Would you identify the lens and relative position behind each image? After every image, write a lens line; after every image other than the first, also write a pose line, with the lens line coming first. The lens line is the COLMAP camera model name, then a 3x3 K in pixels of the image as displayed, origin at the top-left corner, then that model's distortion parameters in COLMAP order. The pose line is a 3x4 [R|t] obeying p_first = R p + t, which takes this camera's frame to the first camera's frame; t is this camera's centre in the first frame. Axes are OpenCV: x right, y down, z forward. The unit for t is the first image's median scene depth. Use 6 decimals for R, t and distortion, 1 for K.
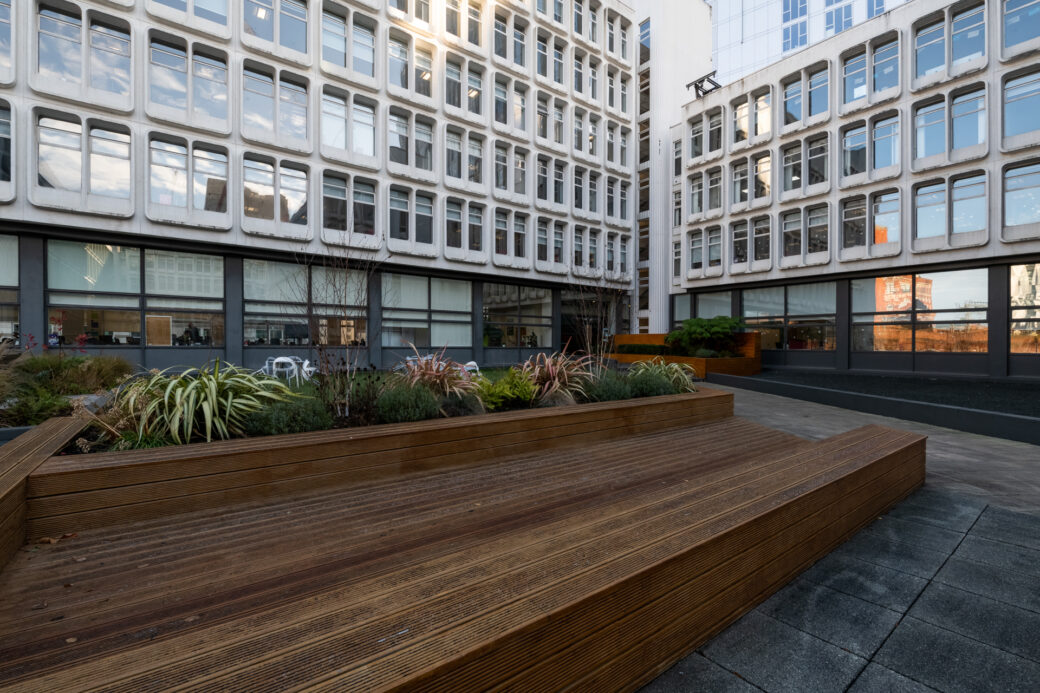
lens RADIAL K [[456.0, 0, 521.2], [0, 456.0, 347.6], [0, 0, 1]] dist [-0.002212, -0.003043]
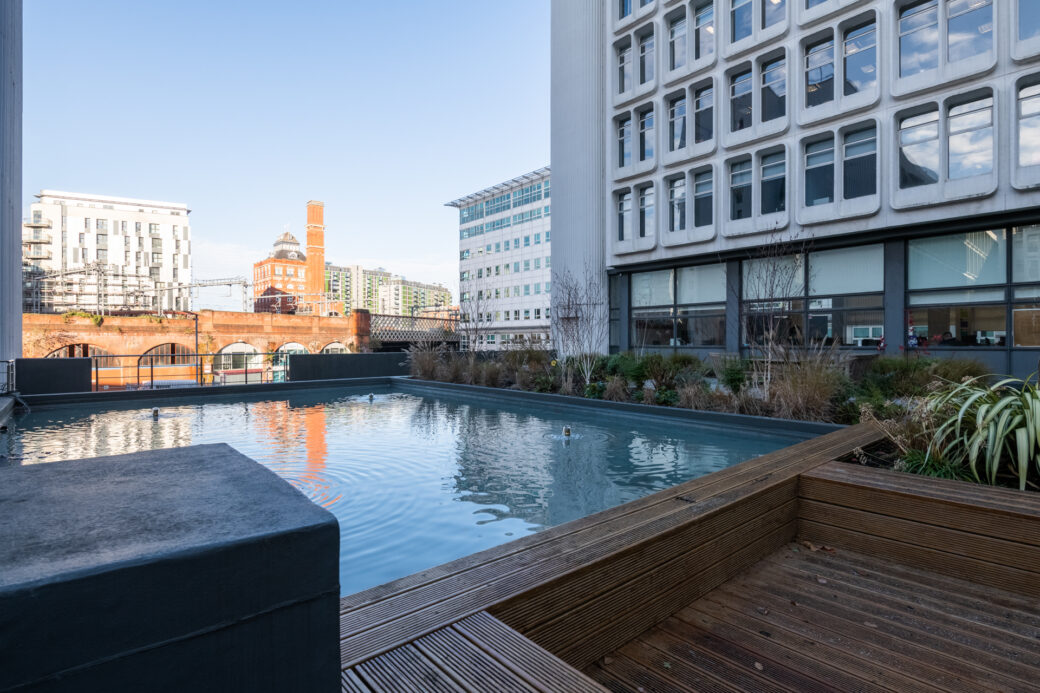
lens RADIAL K [[513.9, 0, 524.9], [0, 513.9, 350.3], [0, 0, 1]] dist [-0.003733, -0.001228]
pose [[0.094618, 0.006878, -0.995490, -0.001780], [-0.004894, 0.999967, 0.006444, -0.000554], [0.995502, 0.004263, 0.094648, 0.187565]]
